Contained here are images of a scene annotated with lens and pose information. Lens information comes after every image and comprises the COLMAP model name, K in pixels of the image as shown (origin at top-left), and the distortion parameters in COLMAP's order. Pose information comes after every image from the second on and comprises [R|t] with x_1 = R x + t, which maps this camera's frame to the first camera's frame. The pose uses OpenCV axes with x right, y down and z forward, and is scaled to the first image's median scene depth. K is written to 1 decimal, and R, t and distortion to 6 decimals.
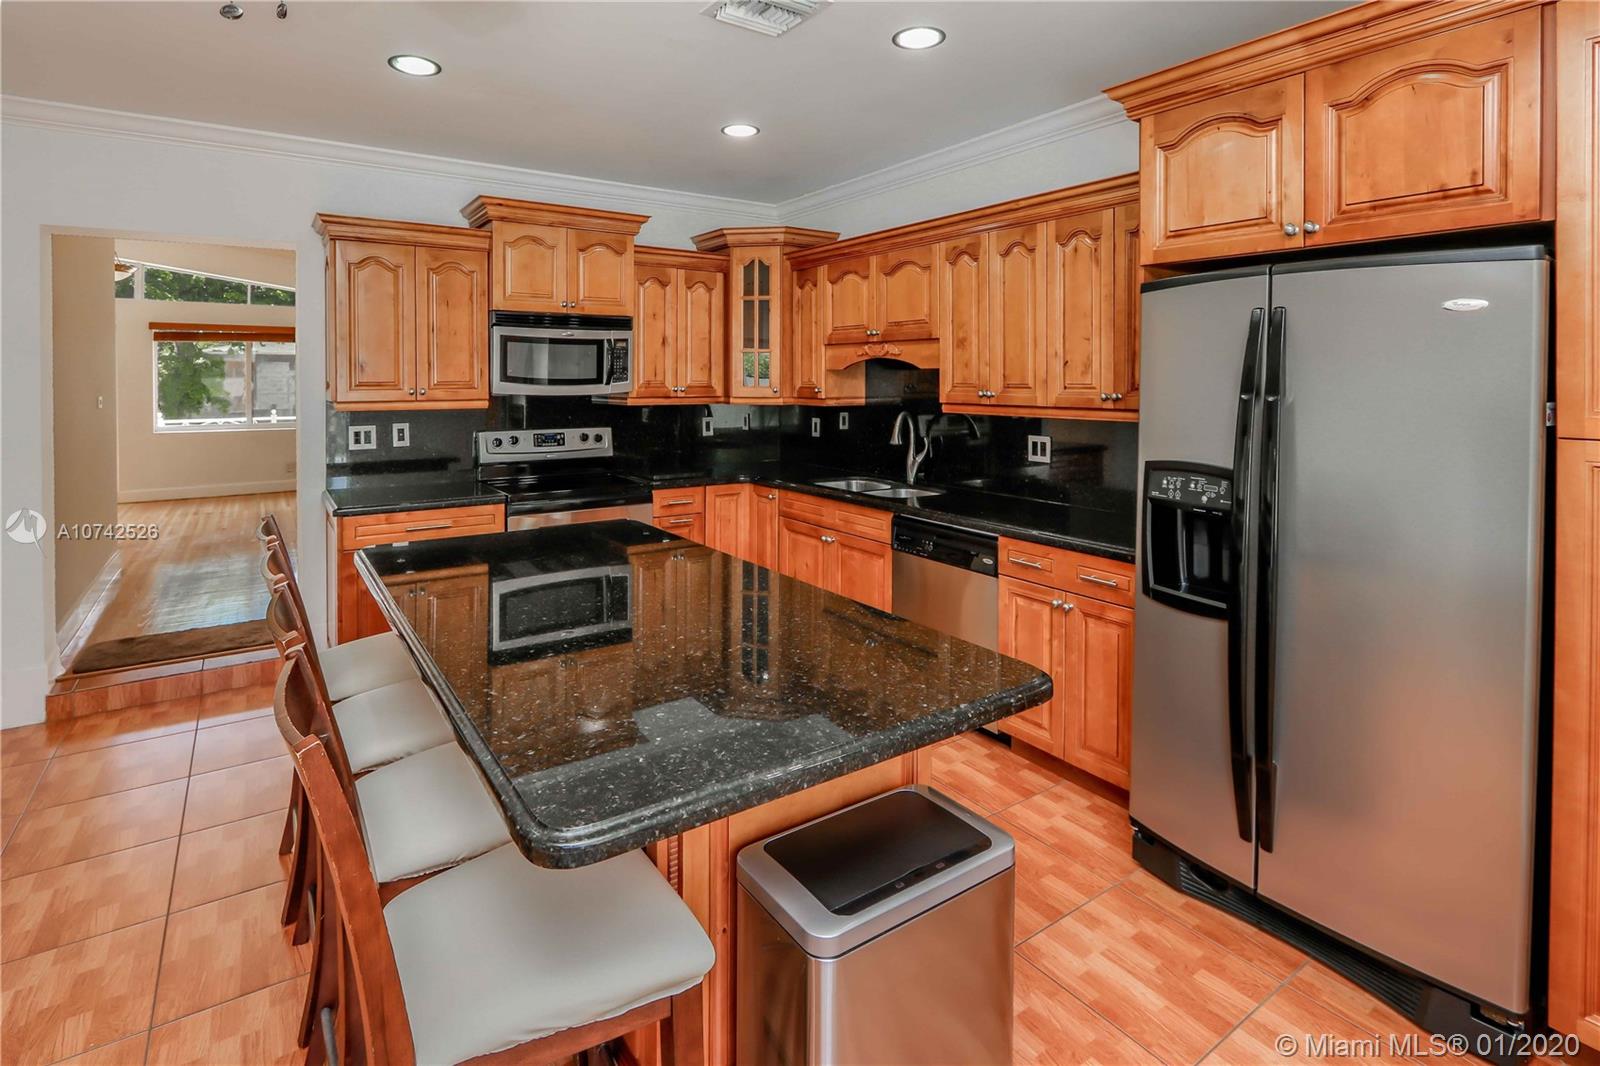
lens RADIAL K [[767.4, 0, 796.3], [0, 767.4, 409.0], [0, 0, 1]] dist [-0.016318, 0.001278]
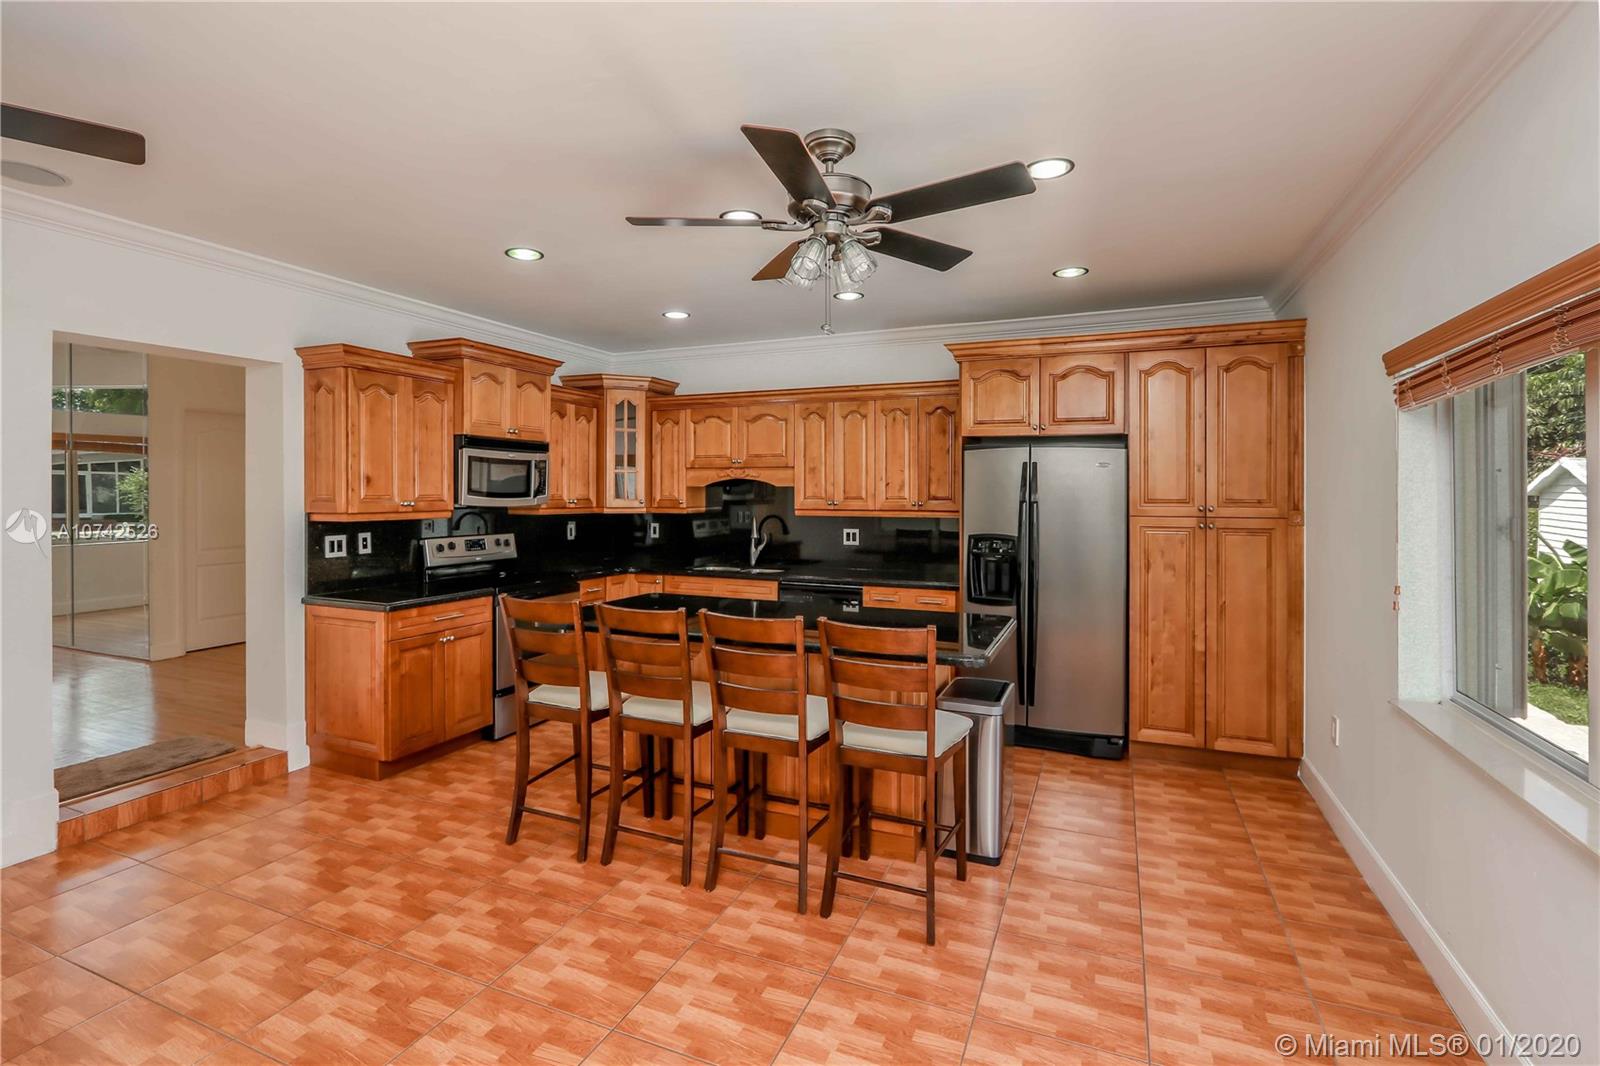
lens RADIAL K [[749.7, 0, 793.9], [0, 749.7, 527.8], [0, 0, 1]] dist [-0.002895, -0.000268]
pose [[0.844099, -0.022648, 0.535709, -0.562925], [0.019048, 0.999743, 0.012253, 0.009915], [-0.535849, -0.000139, 0.844314, -0.239561]]
